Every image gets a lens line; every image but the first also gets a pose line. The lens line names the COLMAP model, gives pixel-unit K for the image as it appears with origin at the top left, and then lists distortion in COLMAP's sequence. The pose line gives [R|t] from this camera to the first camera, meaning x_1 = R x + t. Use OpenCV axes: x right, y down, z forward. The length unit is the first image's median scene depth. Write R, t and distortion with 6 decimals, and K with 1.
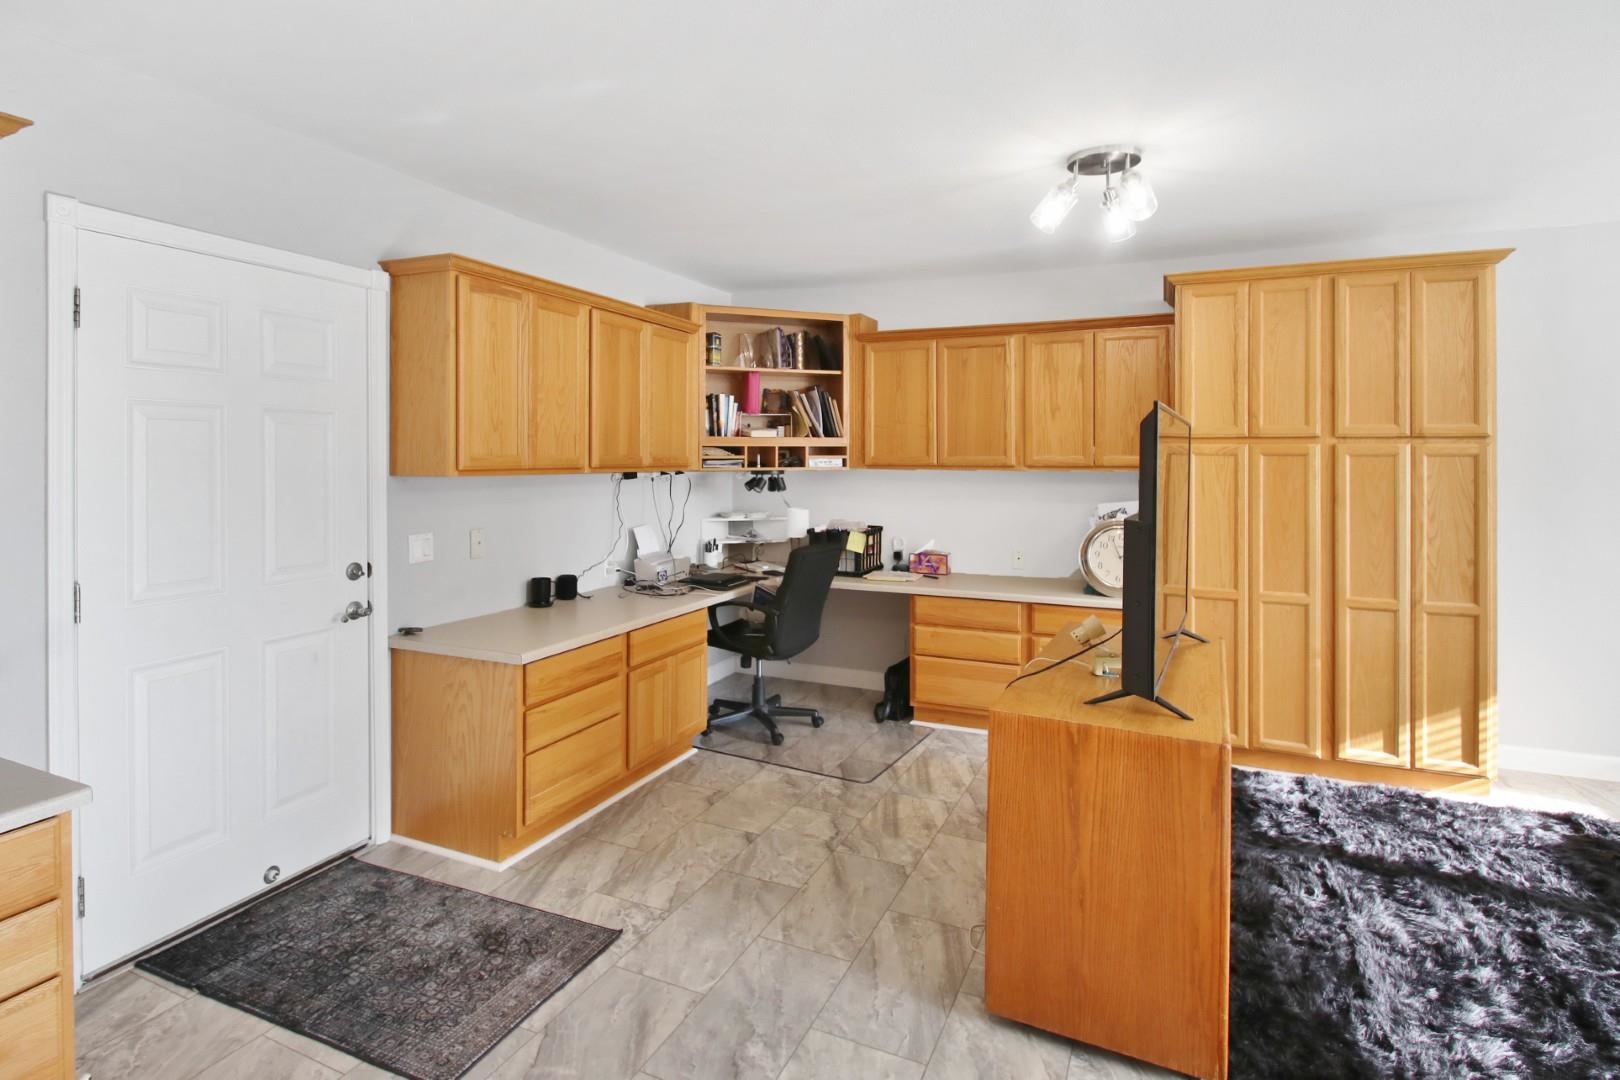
lens RADIAL K [[828.3, 0, 790.2], [0, 828.3, 466.5], [0, 0, 1]] dist [-0.004079, -0.001422]
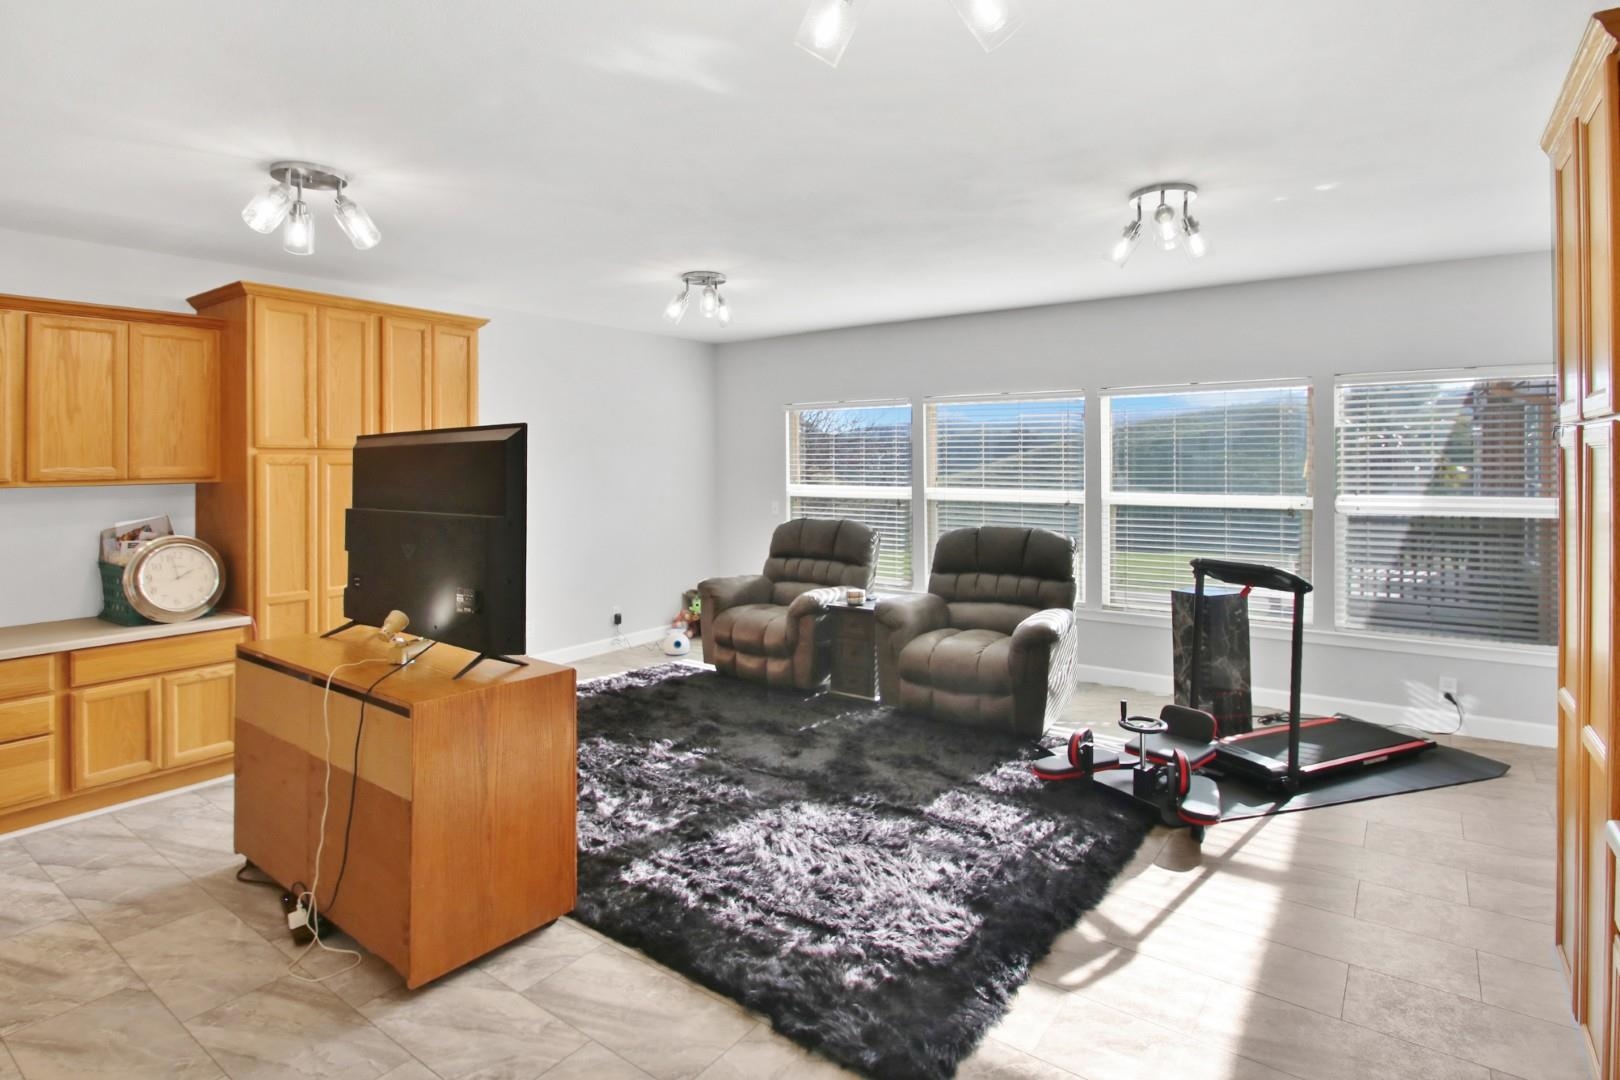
lens RADIAL K [[828.3, 0, 790.2], [0, 828.3, 466.5], [0, 0, 1]] dist [-0.004079, -0.001422]
pose [[0.212273, -0.009548, 0.977164, -0.372481], [0.019046, 0.999803, 0.005632, -0.005810], [-0.977025, 0.017415, 0.212413, 0.154931]]
